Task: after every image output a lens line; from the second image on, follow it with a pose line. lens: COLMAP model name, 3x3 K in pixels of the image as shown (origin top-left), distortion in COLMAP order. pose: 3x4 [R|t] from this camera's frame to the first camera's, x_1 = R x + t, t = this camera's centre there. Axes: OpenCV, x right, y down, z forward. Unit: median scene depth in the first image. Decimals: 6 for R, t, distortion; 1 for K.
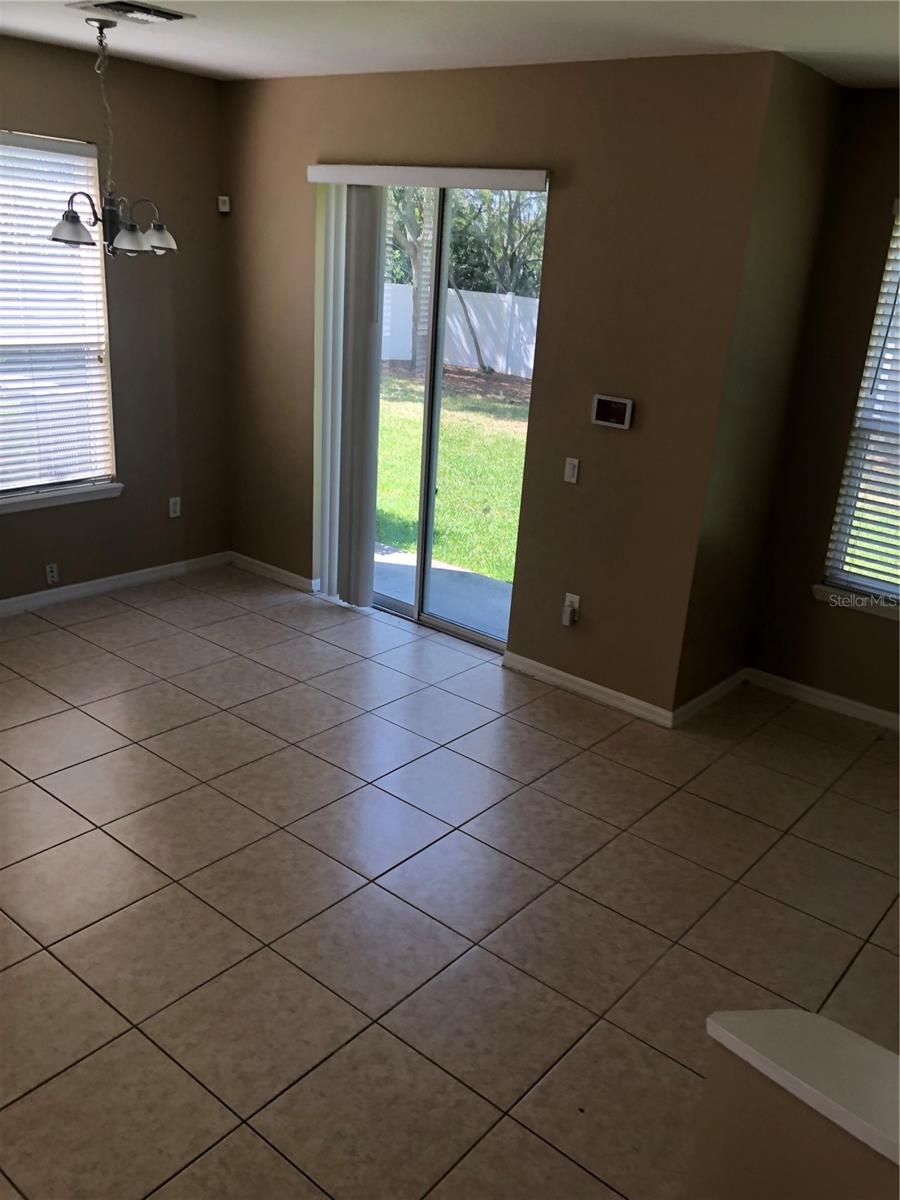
lens RADIAL K [[990.2, 0, 453.4], [0, 990.2, 634.2], [0, 0, 1]] dist [0.106861, -0.000190]
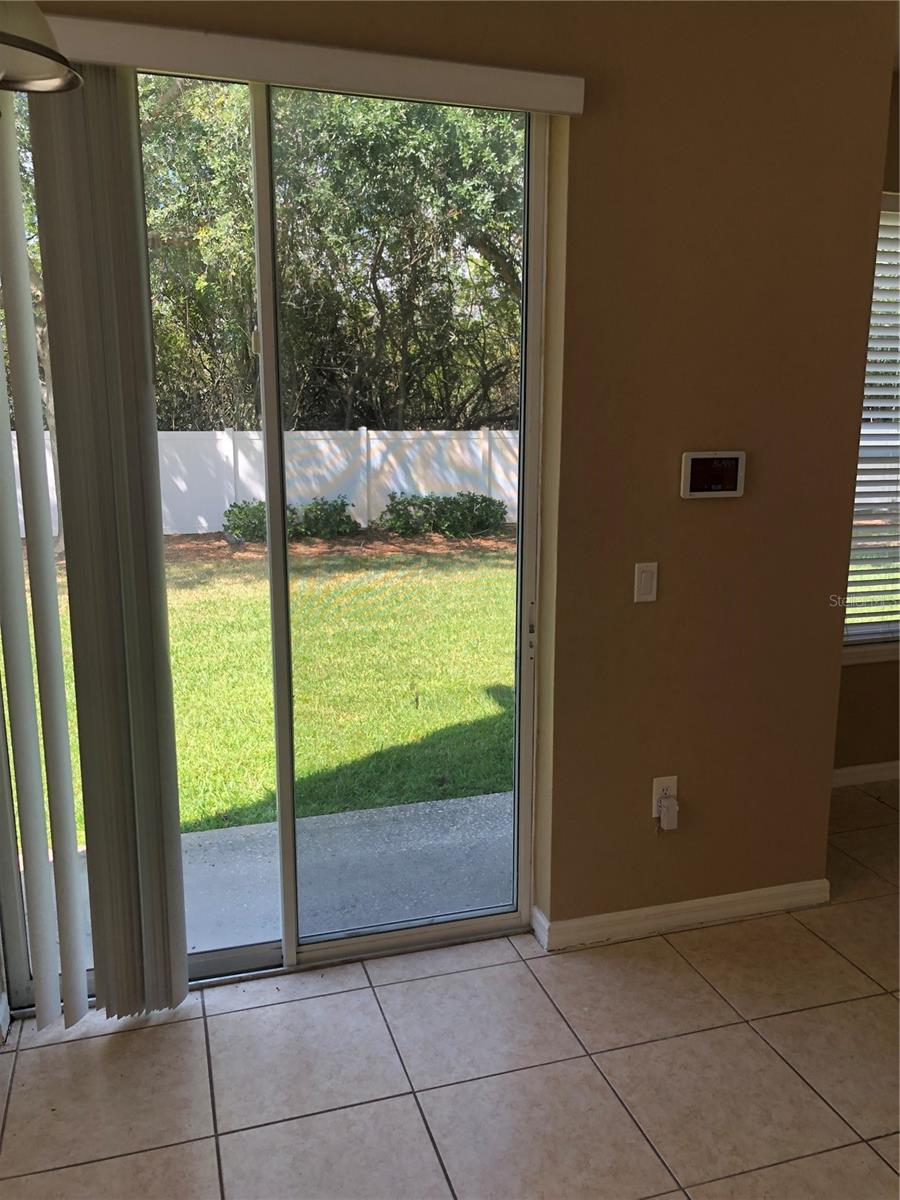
lens RADIAL K [[969.7, 0, 450.0], [0, 969.7, 600.0], [0, 0, 1]] dist [-0.004532, -0.004059]
pose [[0.546545, -0.229262, 0.805436, -0.421745], [0.339787, 0.939777, 0.036932, -0.217968], [-0.765398, 0.253492, 0.591530, 0.752821]]
